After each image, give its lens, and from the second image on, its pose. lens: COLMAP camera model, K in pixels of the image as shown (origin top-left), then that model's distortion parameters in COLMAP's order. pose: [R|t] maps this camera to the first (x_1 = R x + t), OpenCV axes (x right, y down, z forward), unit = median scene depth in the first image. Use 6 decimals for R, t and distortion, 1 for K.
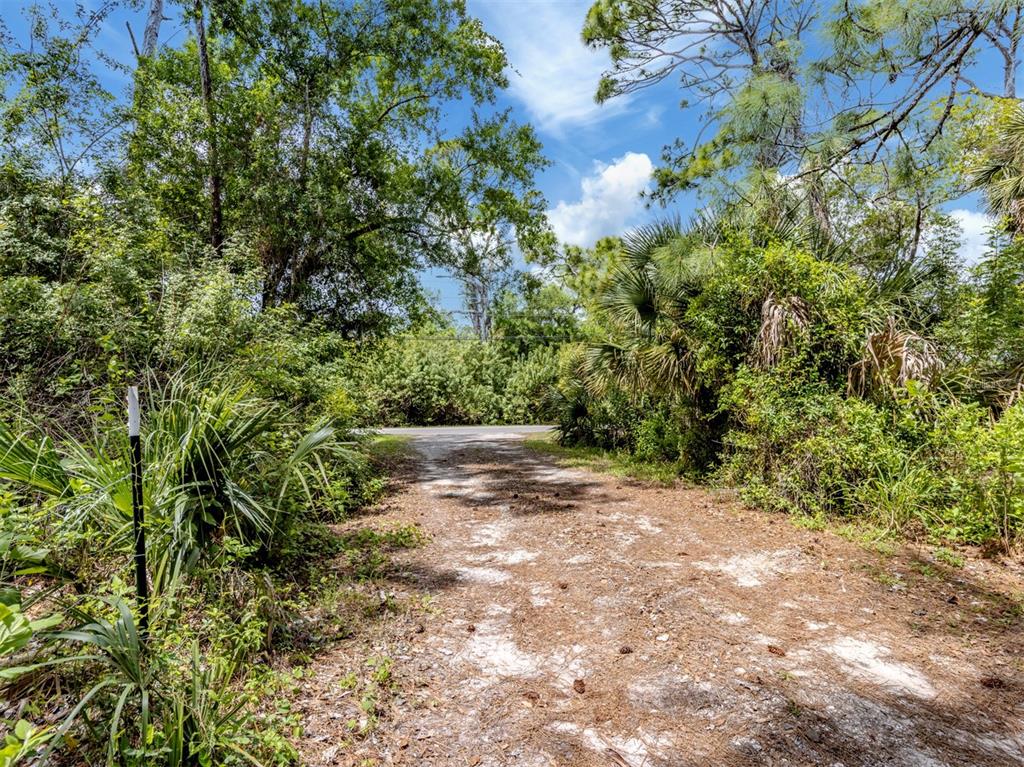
lens RADIAL K [[495.7, 0, 506.7], [0, 495.7, 388.7], [0, 0, 1]] dist [0.006677, 0.000724]
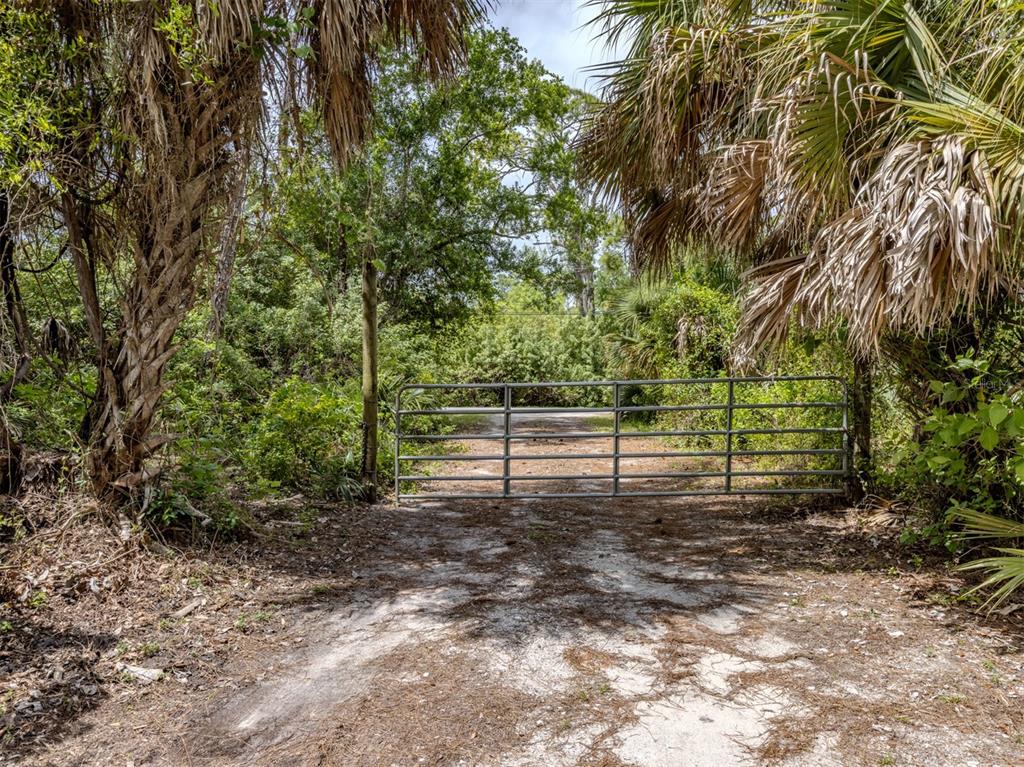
lens RADIAL K [[764.8, 0, 513.2], [0, 764.8, 381.2], [0, 0, 1]] dist [0.013374, -0.003565]
pose [[0.975192, 0.017179, -0.220691, 0.147159], [-0.012583, 0.999674, 0.022213, -0.006227], [0.221001, -0.018885, 0.975091, -0.412221]]
